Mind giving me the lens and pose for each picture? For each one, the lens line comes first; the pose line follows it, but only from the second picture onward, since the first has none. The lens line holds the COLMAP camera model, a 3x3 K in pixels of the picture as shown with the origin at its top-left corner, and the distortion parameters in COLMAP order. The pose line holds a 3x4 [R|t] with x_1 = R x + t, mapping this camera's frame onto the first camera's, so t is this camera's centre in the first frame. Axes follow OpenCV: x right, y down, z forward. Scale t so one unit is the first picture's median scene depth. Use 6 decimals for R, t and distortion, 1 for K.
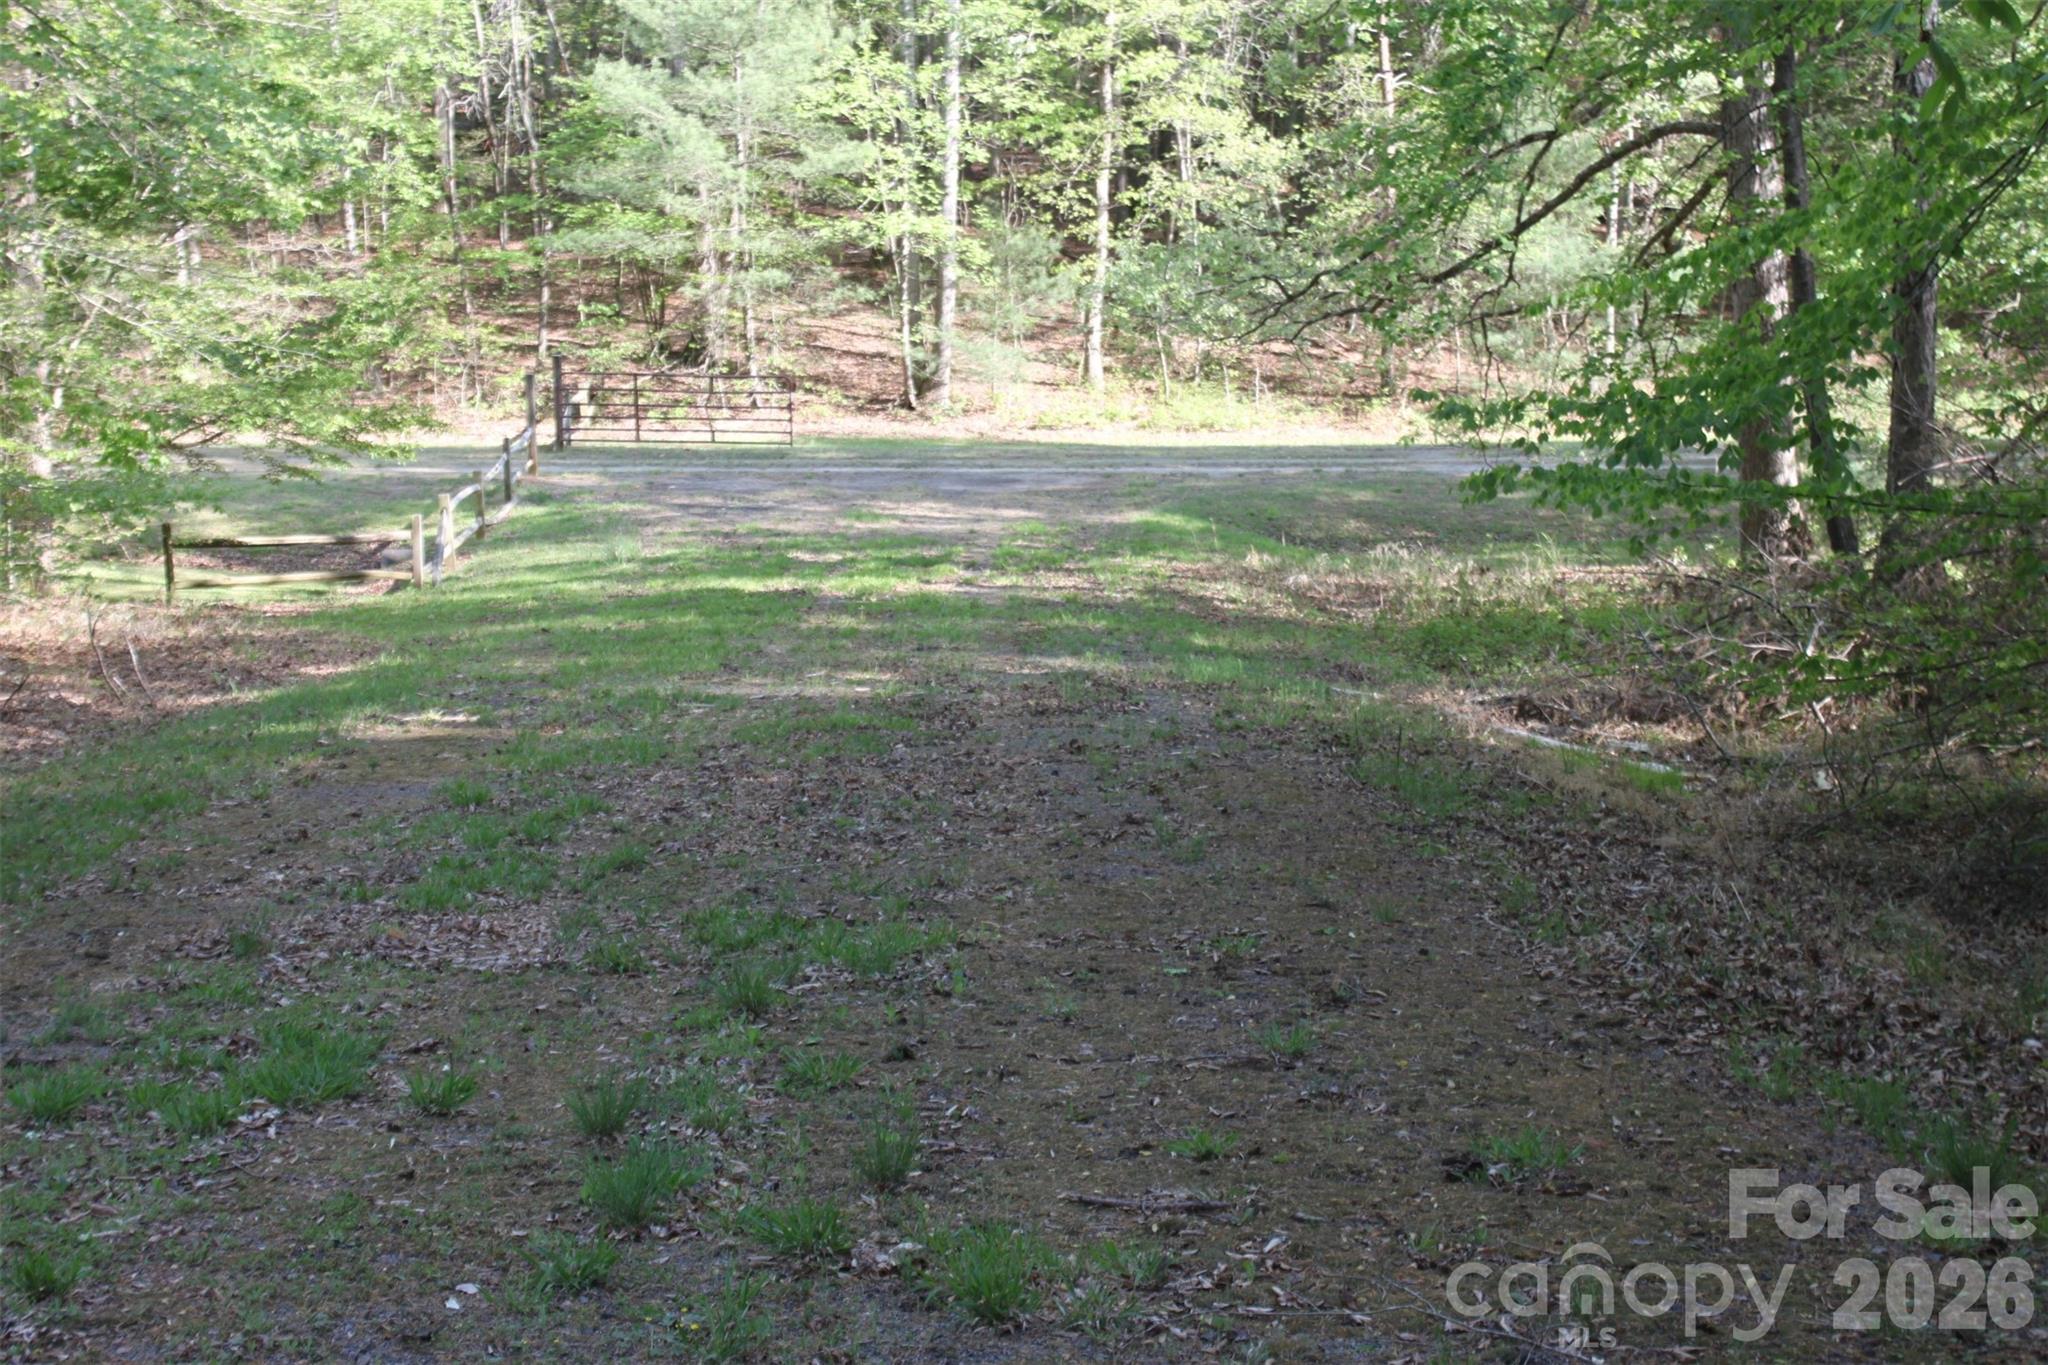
lens RADIAL K [[3234.3, 0, 1025.1], [0, 3234.3, 684.2], [0, 0, 1]] dist [0.041838, 0.000000]
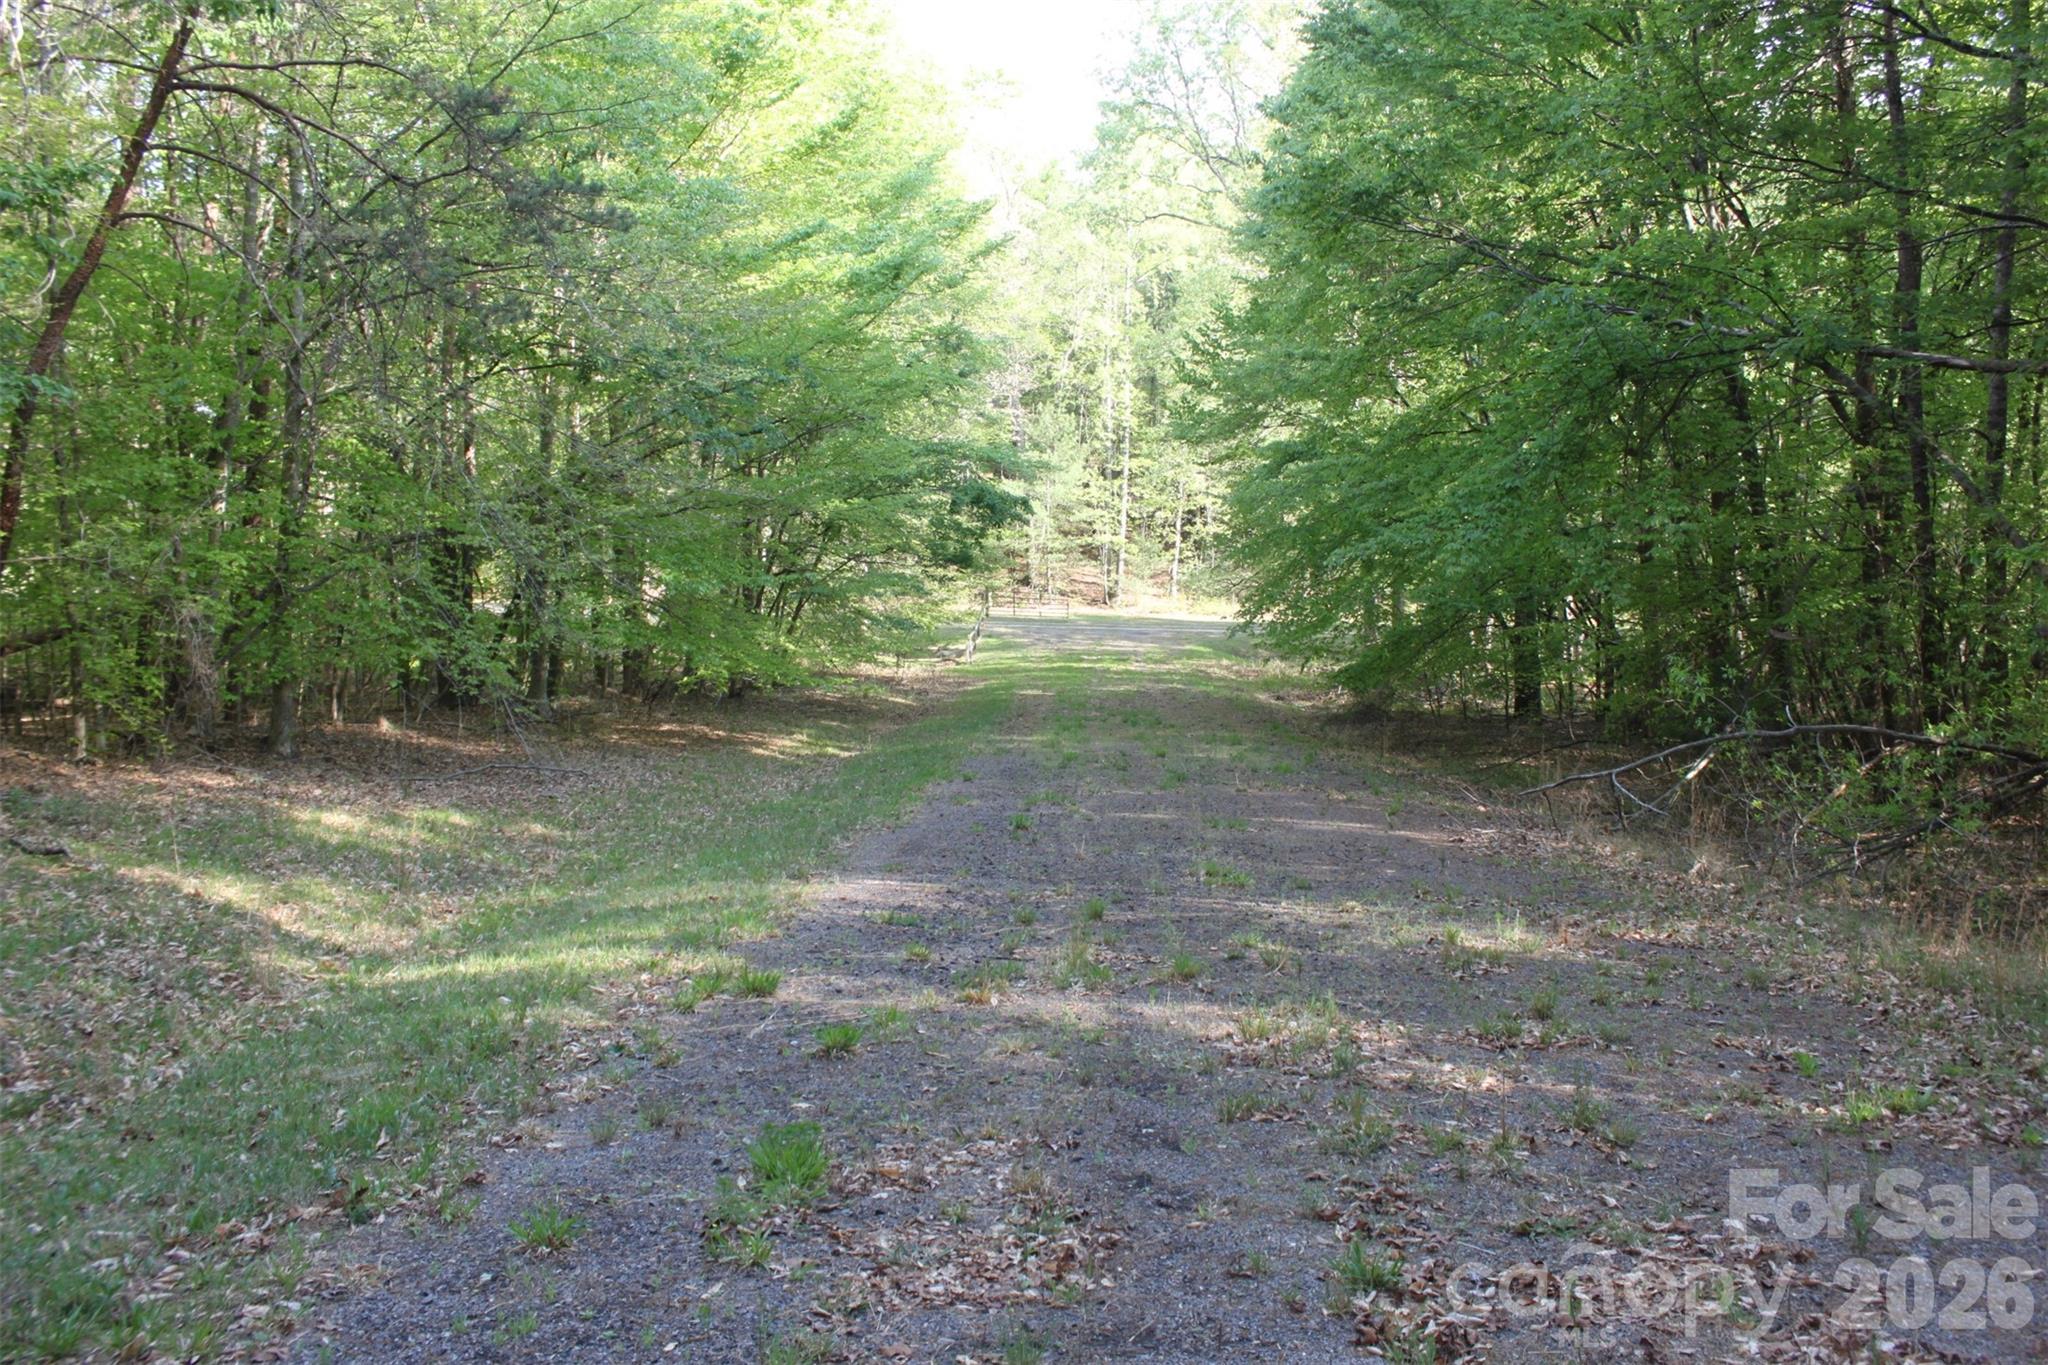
lens RADIAL K [[1700.2, 0, 1018.6], [0, 1700.2, 681.3], [0, 0, 1]] dist [0.002392, 0.000073]
pose [[0.997727, 0.027302, -0.061605, -0.019811], [-0.028784, 0.999314, -0.023305, 0.017285], [0.060927, 0.025025, 0.997828, -0.464203]]
